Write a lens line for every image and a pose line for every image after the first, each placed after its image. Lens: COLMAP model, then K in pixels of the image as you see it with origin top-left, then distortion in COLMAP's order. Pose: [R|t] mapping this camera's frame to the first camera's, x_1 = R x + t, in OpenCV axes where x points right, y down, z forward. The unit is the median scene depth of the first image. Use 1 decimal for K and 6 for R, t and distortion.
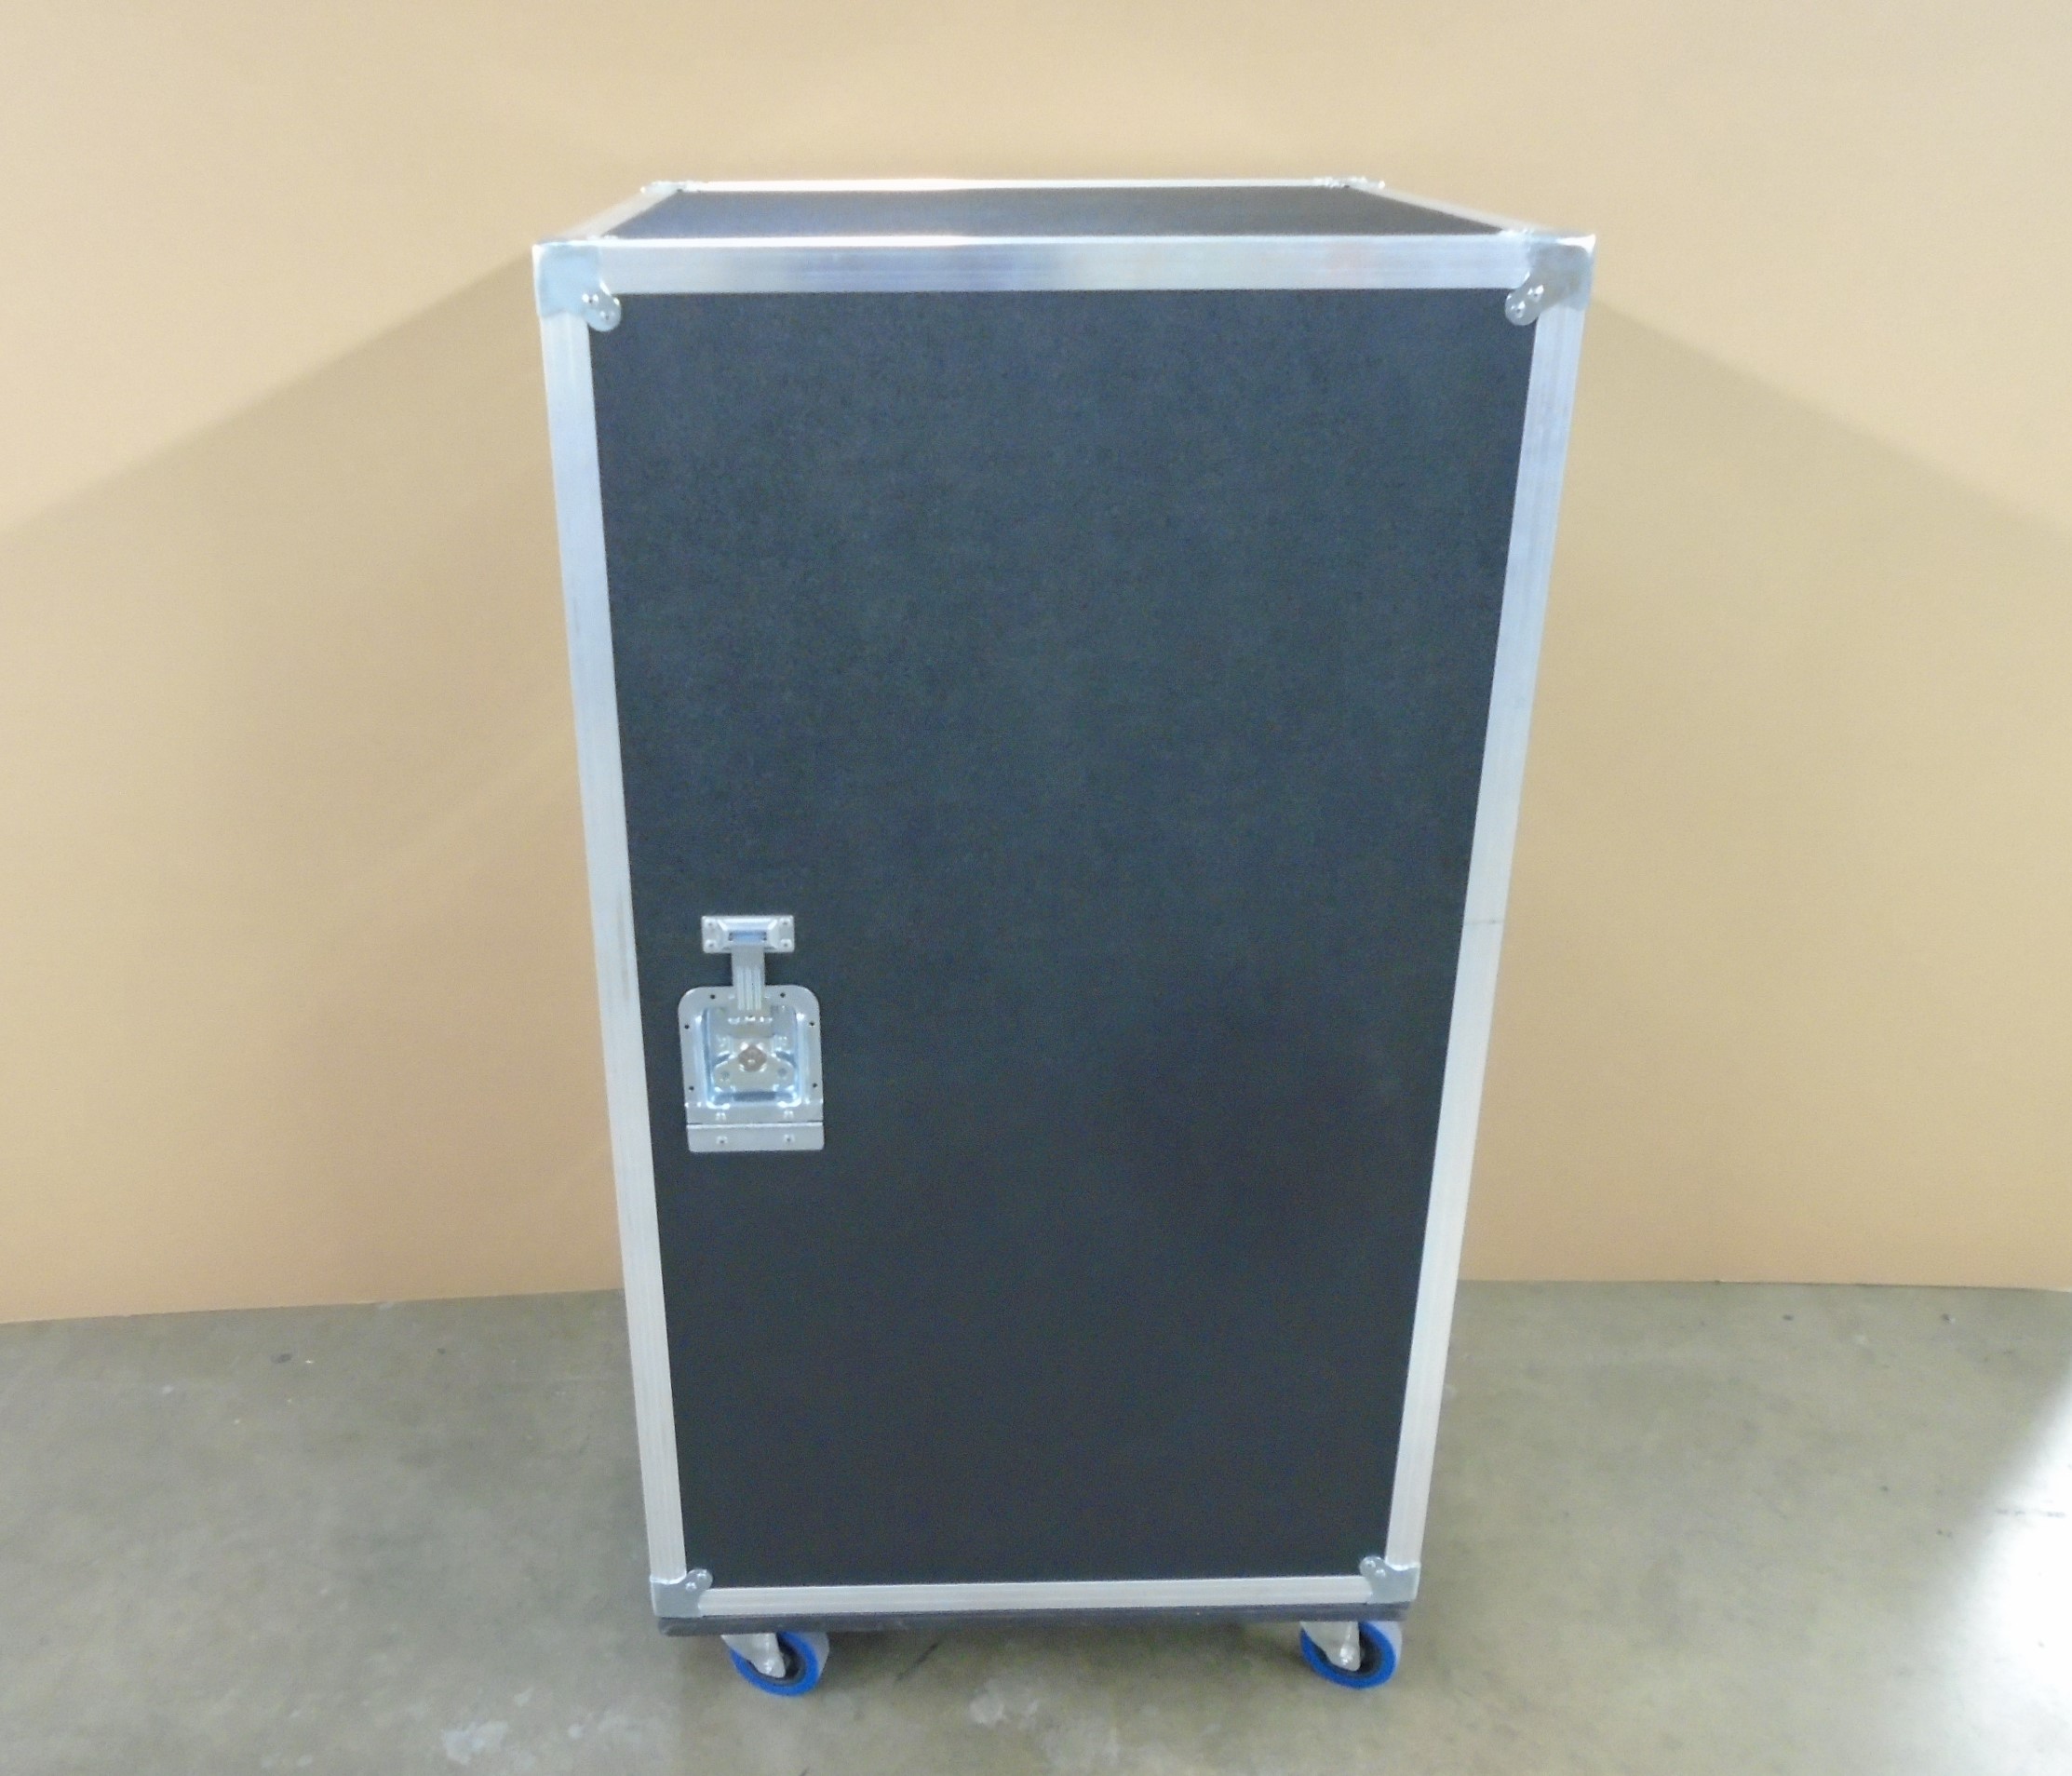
lens RADIAL K [[1845.3, 0, 937.3], [0, 1845.3, 887.7], [0, 0, 1]] dist [-0.005769, 0.001671]
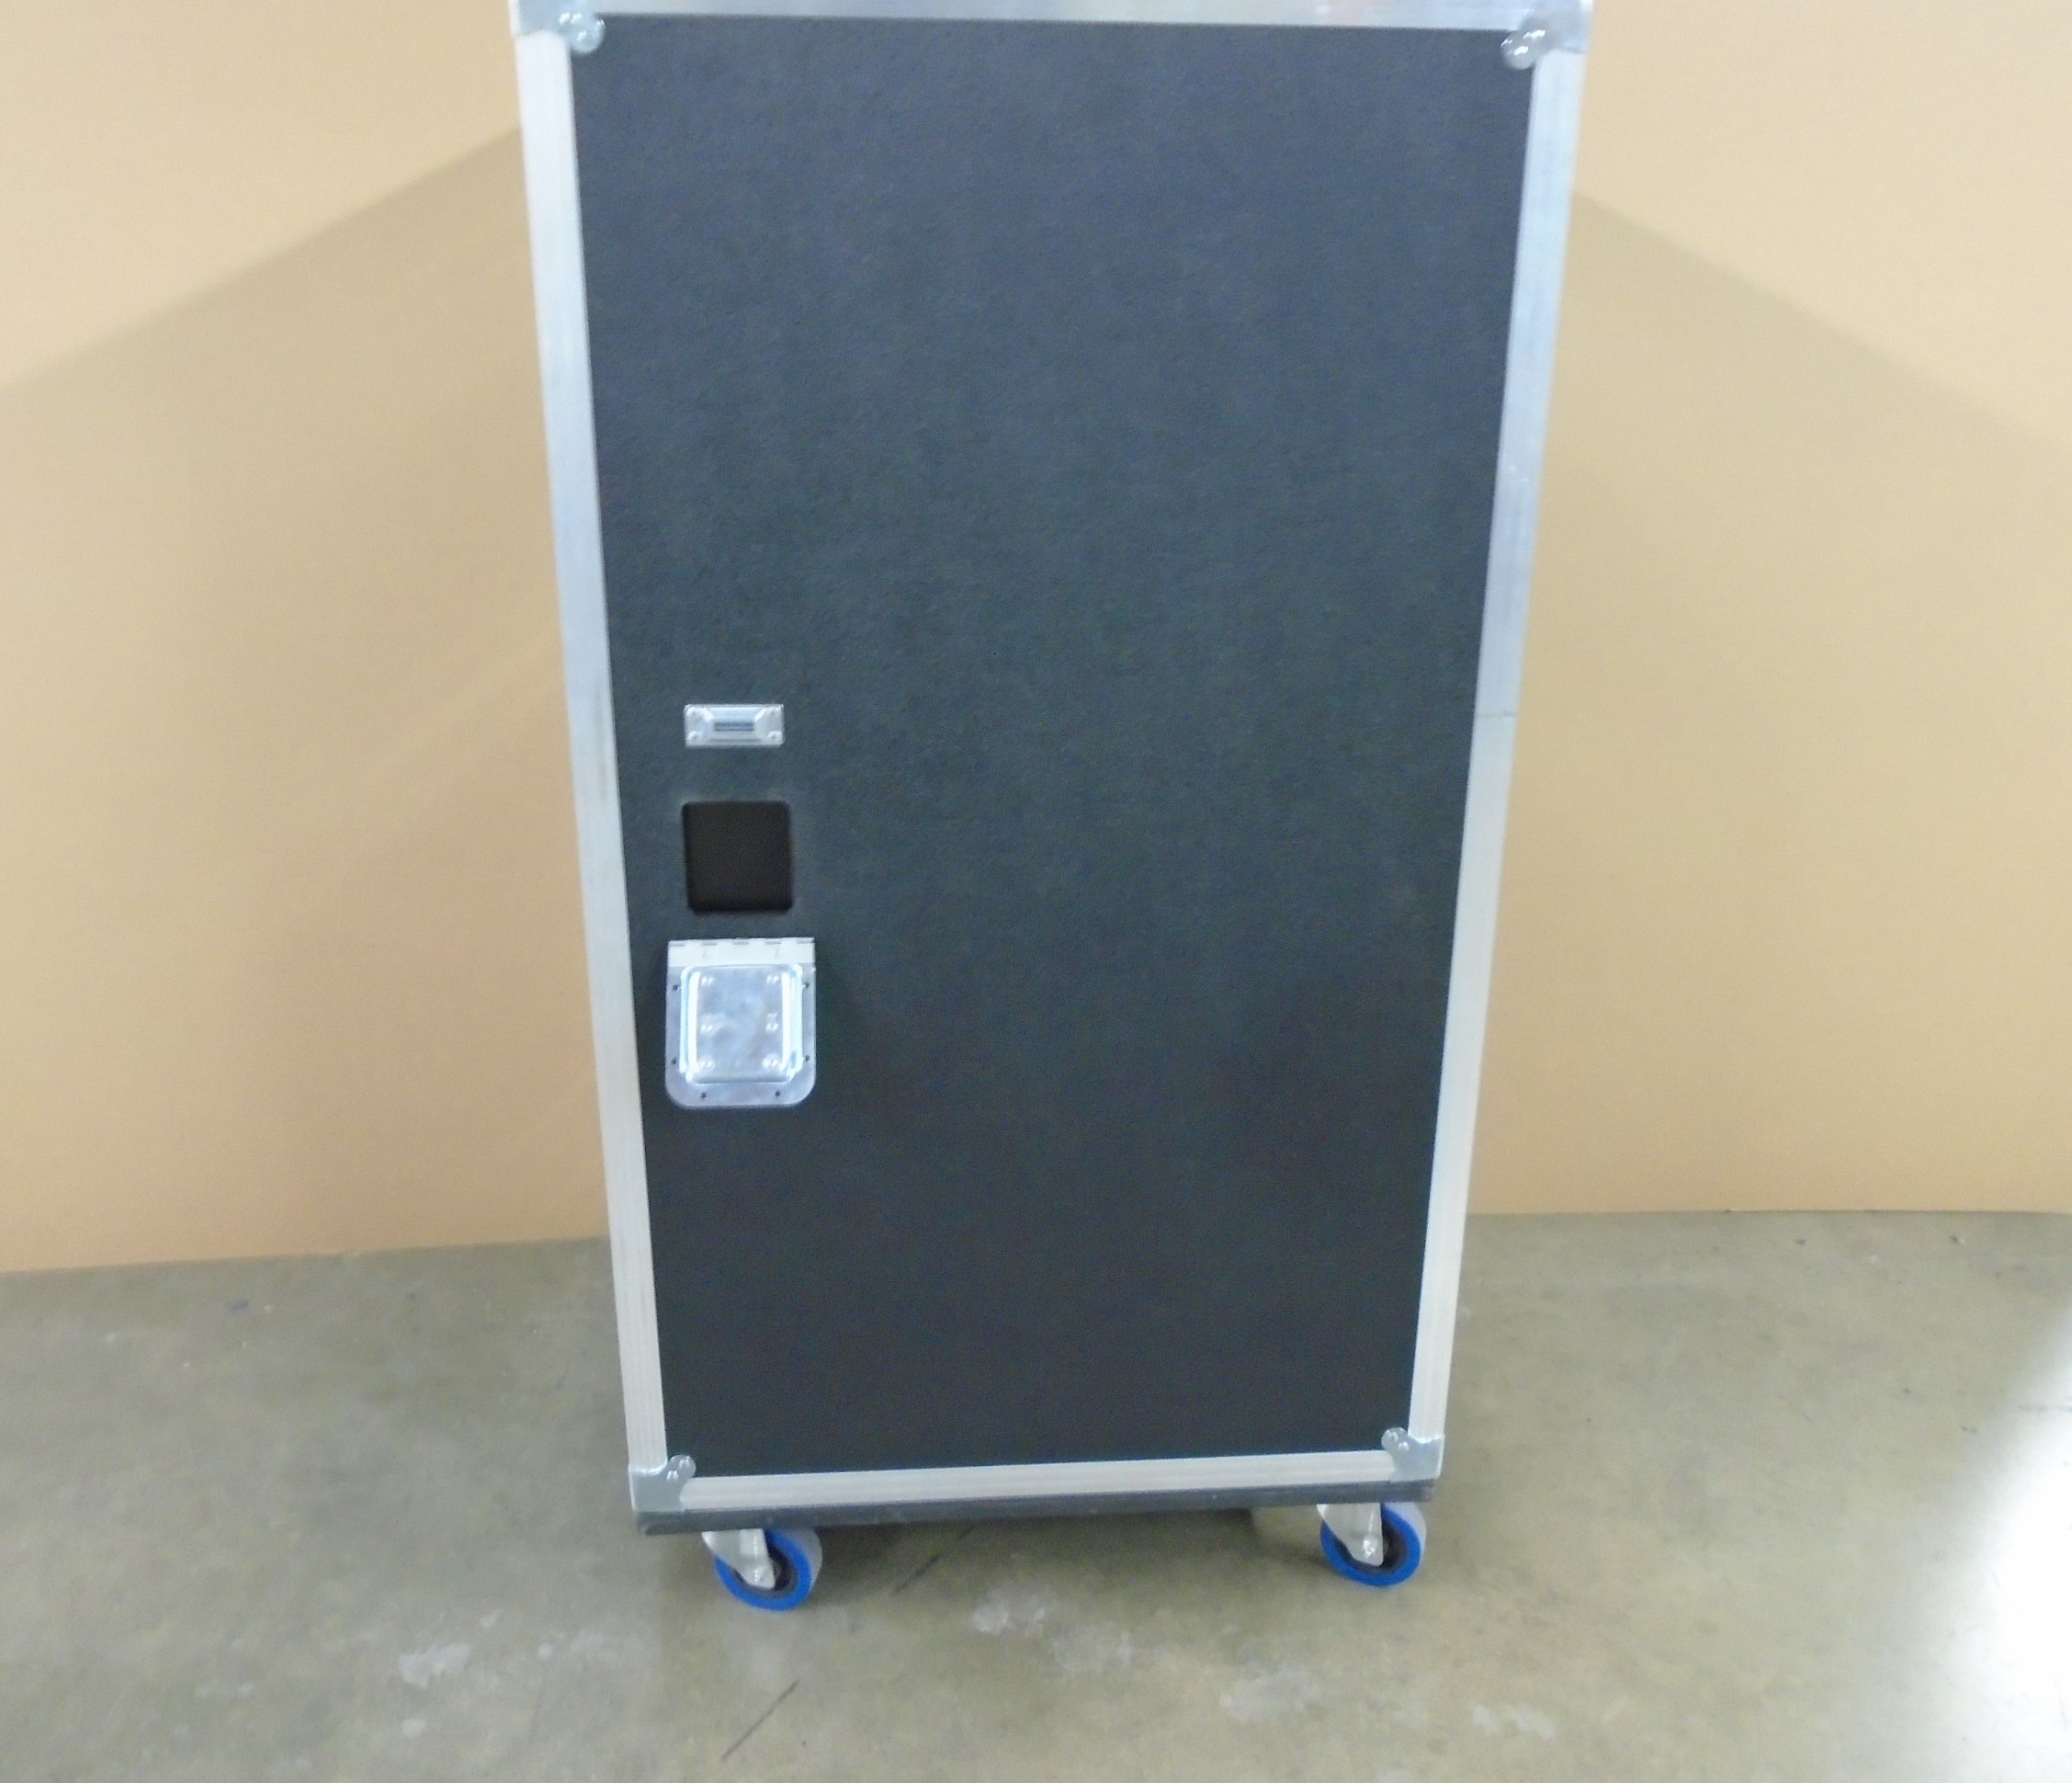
lens RADIAL K [[1808.9, 0, 1036.0], [0, 1808.9, 891.5], [0, 0, 1]] dist [-0.005672, -0.000525]
pose [[0.998419, -0.004663, 0.056015, 0.000010], [0.008729, 0.997326, -0.072558, 0.143221], [-0.055527, 0.072932, 0.995790, 0.056435]]
